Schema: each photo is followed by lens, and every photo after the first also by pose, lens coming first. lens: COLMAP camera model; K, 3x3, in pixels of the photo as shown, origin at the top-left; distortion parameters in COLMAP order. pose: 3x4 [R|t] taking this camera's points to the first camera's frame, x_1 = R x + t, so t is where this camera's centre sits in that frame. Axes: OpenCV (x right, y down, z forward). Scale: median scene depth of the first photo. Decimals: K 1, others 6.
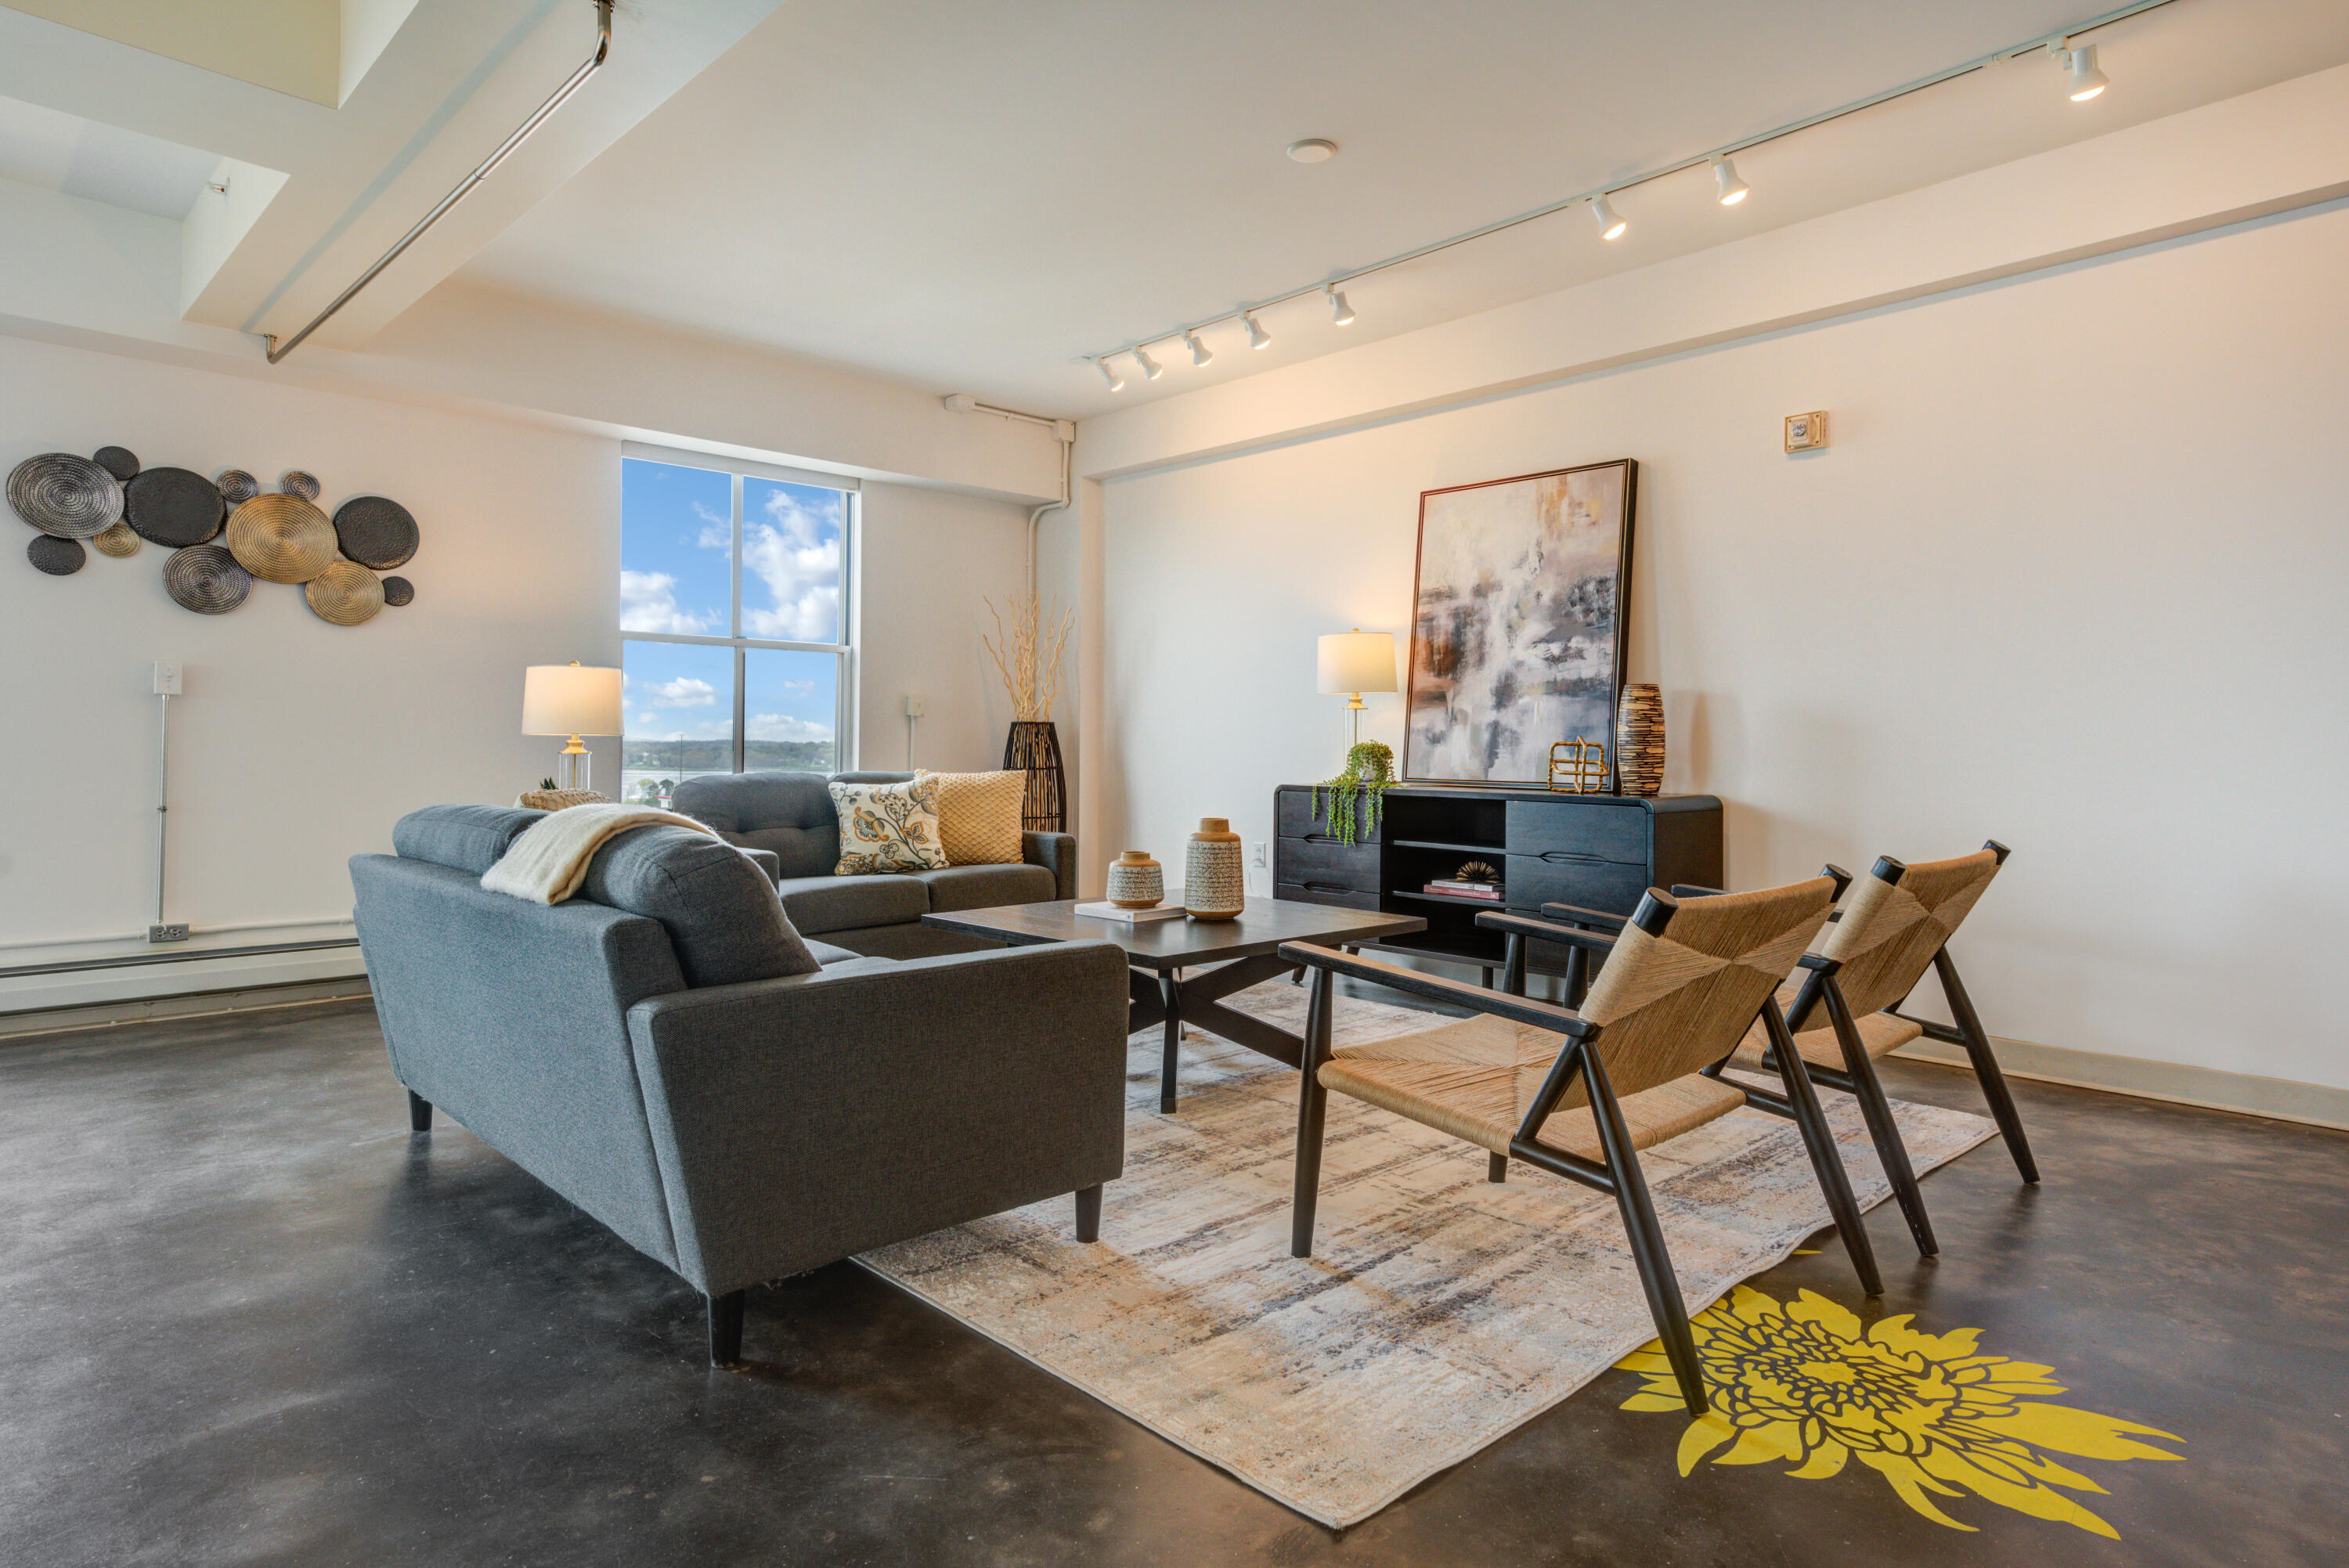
lens RADIAL K [[1301.5, 0, 1141.3], [0, 1301.5, 729.3], [0, 0, 1]] dist [0.052818, 0.000531]
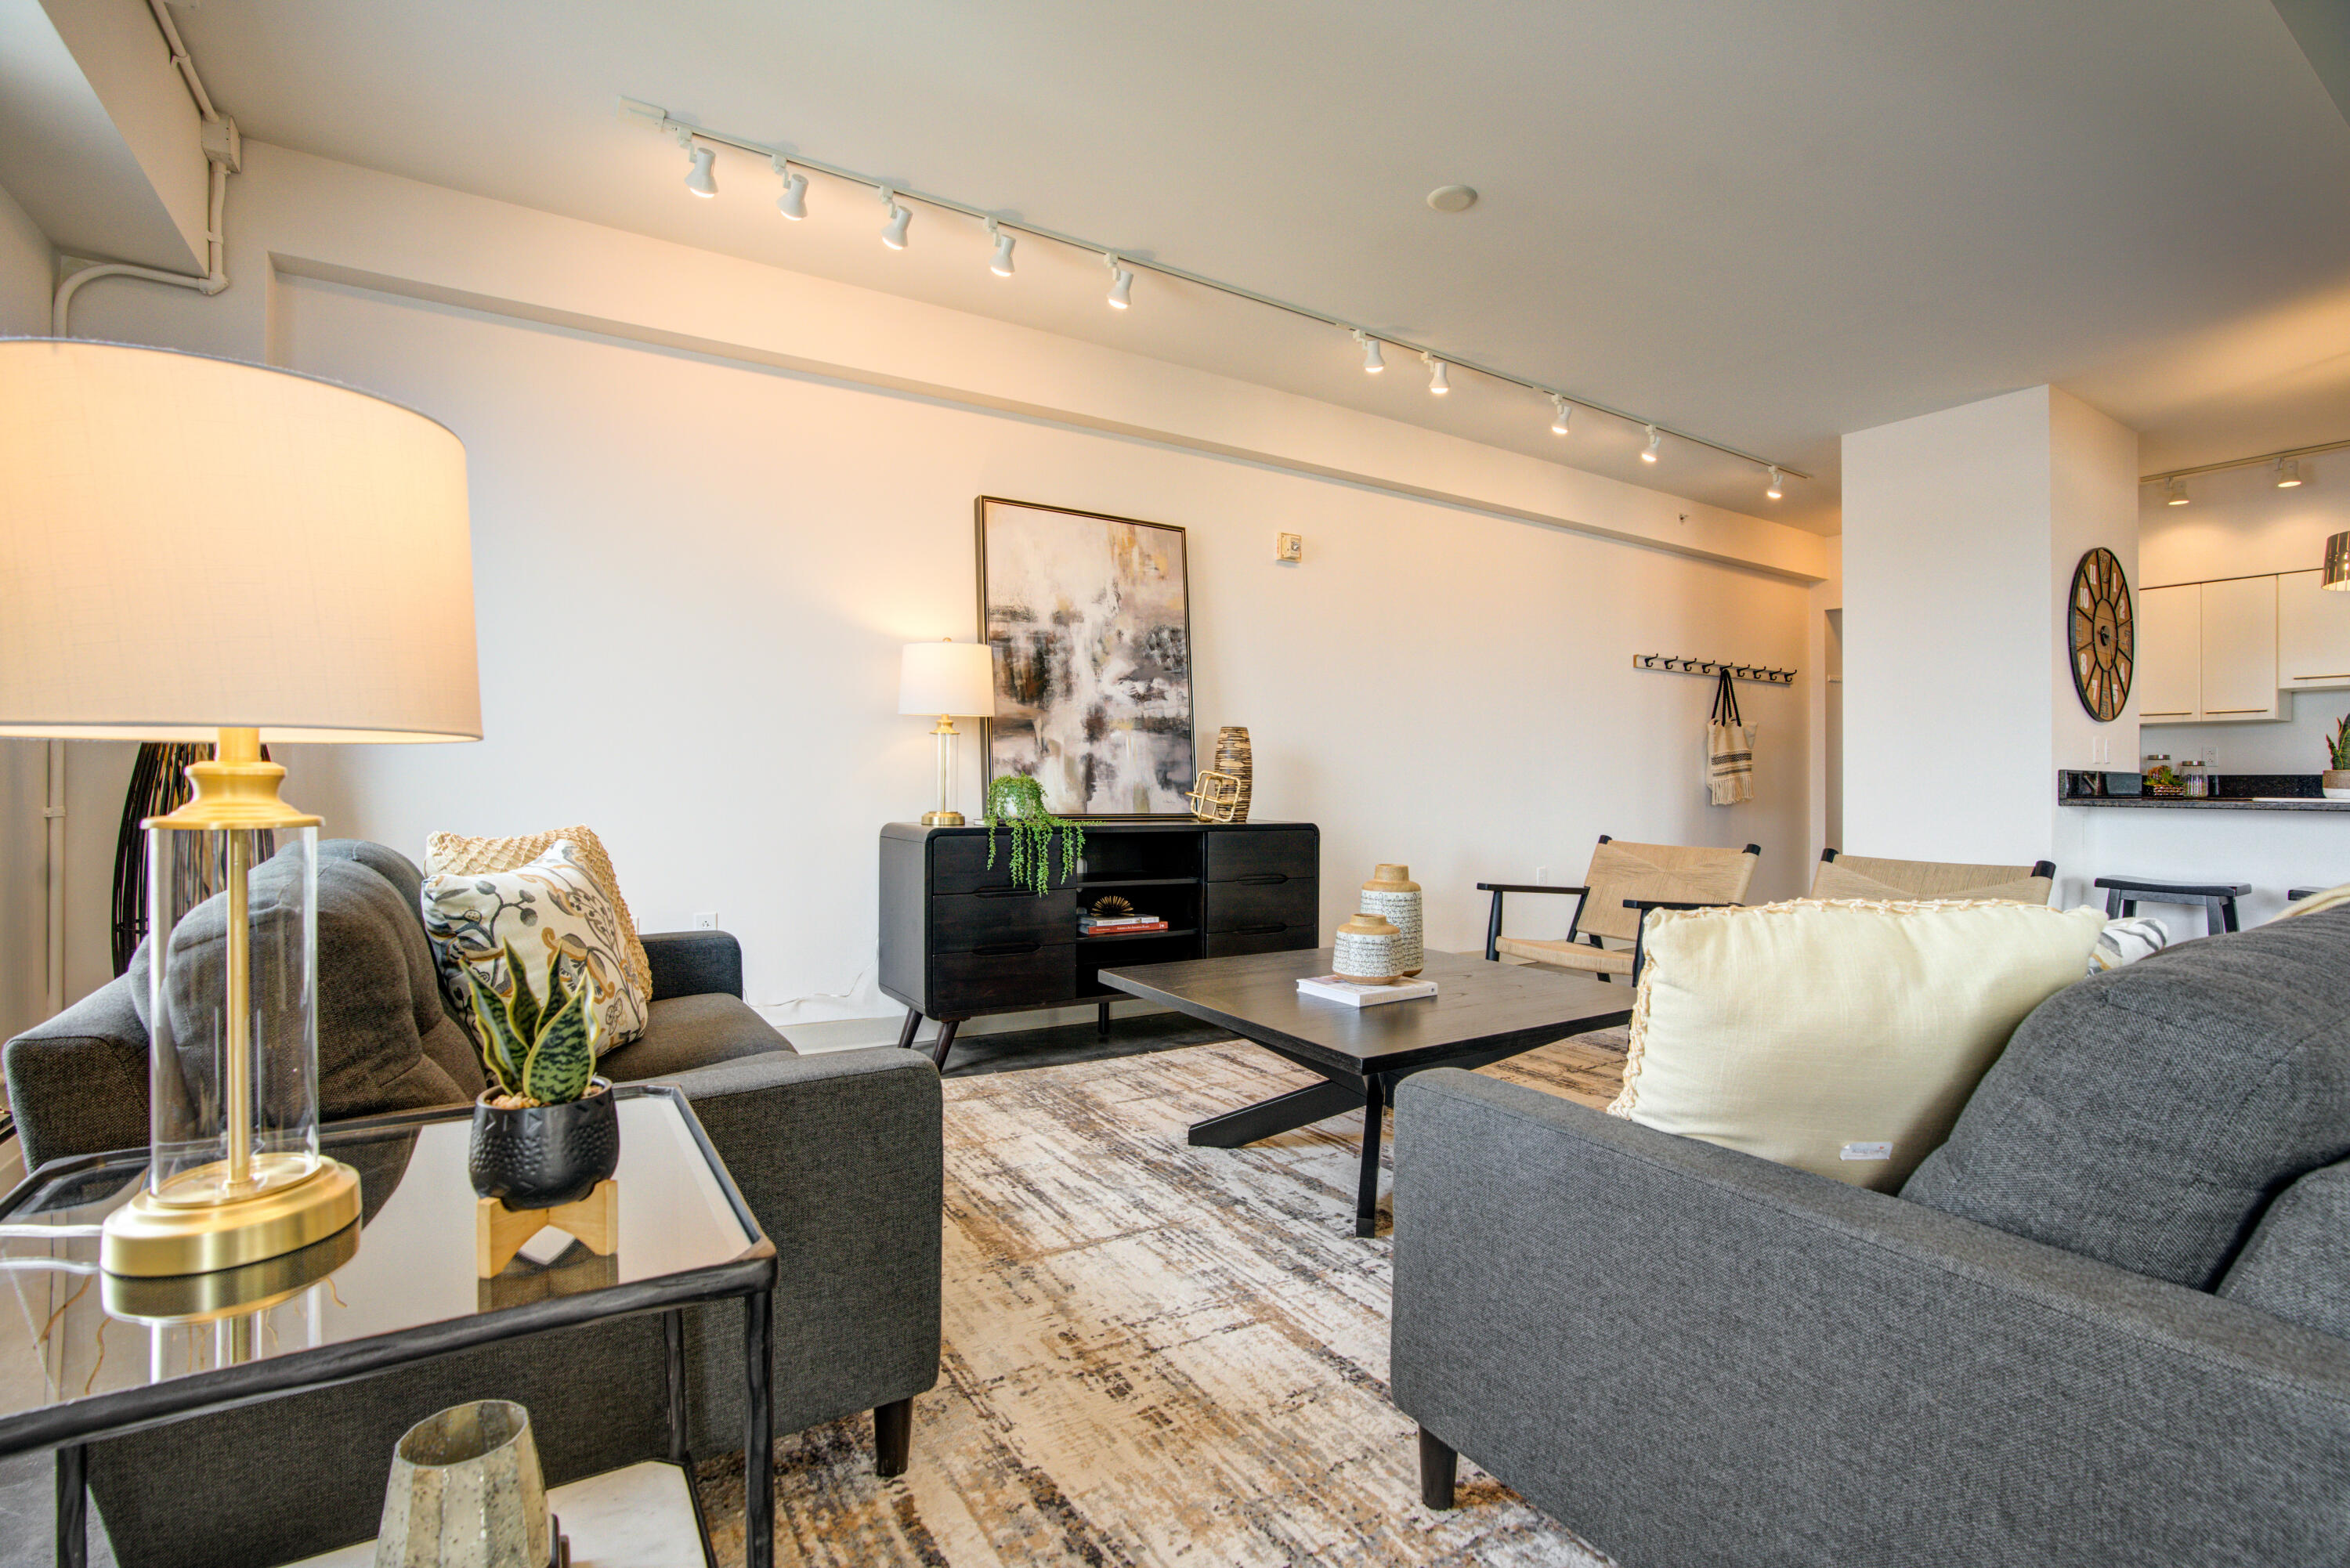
lens RADIAL K [[1067.1, 0, 1181.2], [0, 1067.1, 779.5], [0, 0, 1]] dist [-0.065017, 0.022604]
pose [[0.192181, -0.002767, 0.981356, -0.519622], [-0.019818, 0.999781, 0.006700, 0.006669], [-0.981159, -0.020736, 0.192084, 0.789992]]
